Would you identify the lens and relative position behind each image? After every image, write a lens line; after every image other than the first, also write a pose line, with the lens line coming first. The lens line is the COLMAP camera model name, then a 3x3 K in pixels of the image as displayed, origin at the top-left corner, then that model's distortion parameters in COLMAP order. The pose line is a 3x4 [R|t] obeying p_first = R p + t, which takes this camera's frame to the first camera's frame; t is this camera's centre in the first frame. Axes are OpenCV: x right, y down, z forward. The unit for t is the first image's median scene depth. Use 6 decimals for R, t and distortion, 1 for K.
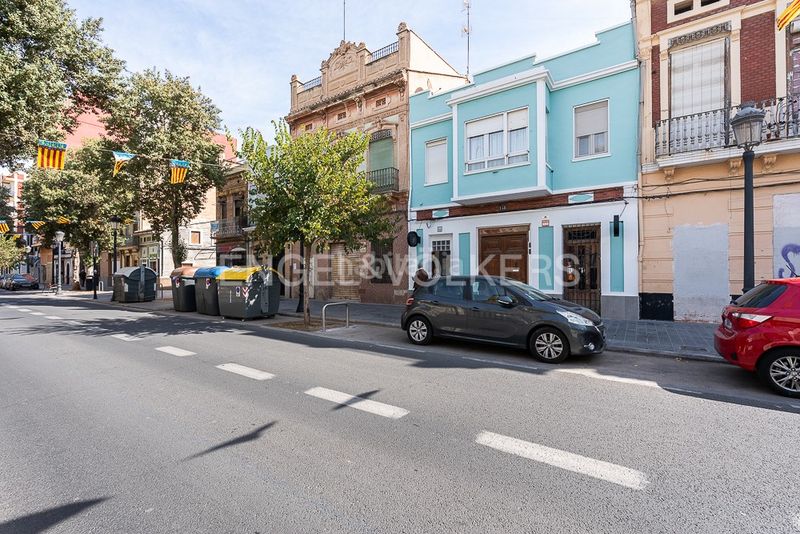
lens RADIAL K [[341.4, 0, 398.5], [0, 341.4, 269.0], [0, 0, 1]] dist [-0.003652, -0.000605]
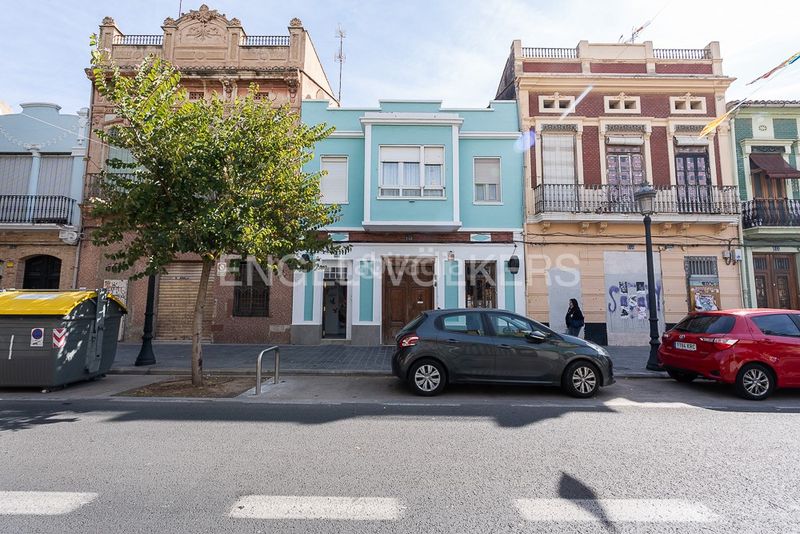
lens RADIAL K [[341.4, 0, 400.2], [0, 341.4, 268.1], [0, 0, 1]] dist [-0.003652, -0.000605]
pose [[0.830806, 0.064085, 0.552860, -0.302758], [-0.014169, 0.995462, -0.094097, 0.000170], [-0.556382, 0.070343, 0.827944, 0.235918]]
